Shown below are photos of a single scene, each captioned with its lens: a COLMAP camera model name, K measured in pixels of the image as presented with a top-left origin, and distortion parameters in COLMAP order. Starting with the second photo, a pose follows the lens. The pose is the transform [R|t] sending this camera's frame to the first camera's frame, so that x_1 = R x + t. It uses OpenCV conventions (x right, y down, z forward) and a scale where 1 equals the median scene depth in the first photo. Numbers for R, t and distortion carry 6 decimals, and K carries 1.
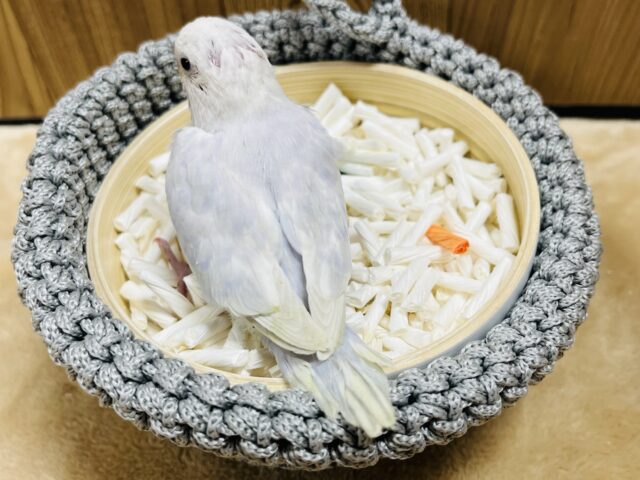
lens RADIAL K [[724.3, 0, 321.3], [0, 724.3, 230.0], [0, 0, 1]] dist [0.022381, 0.006539]
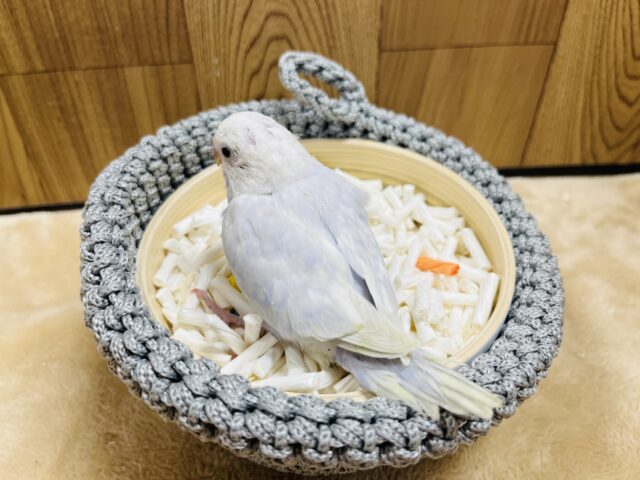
lens RADIAL K [[535.8, 0, 320.0], [0, 535.8, 240.0], [0, 0, 1]] dist [0.000793, -0.001192]
pose [[0.970101, -0.078421, 0.229683, -0.224098], [0.099985, 0.991455, -0.083789, 0.024439], [-0.221149, 0.104248, 0.969652, 0.124514]]
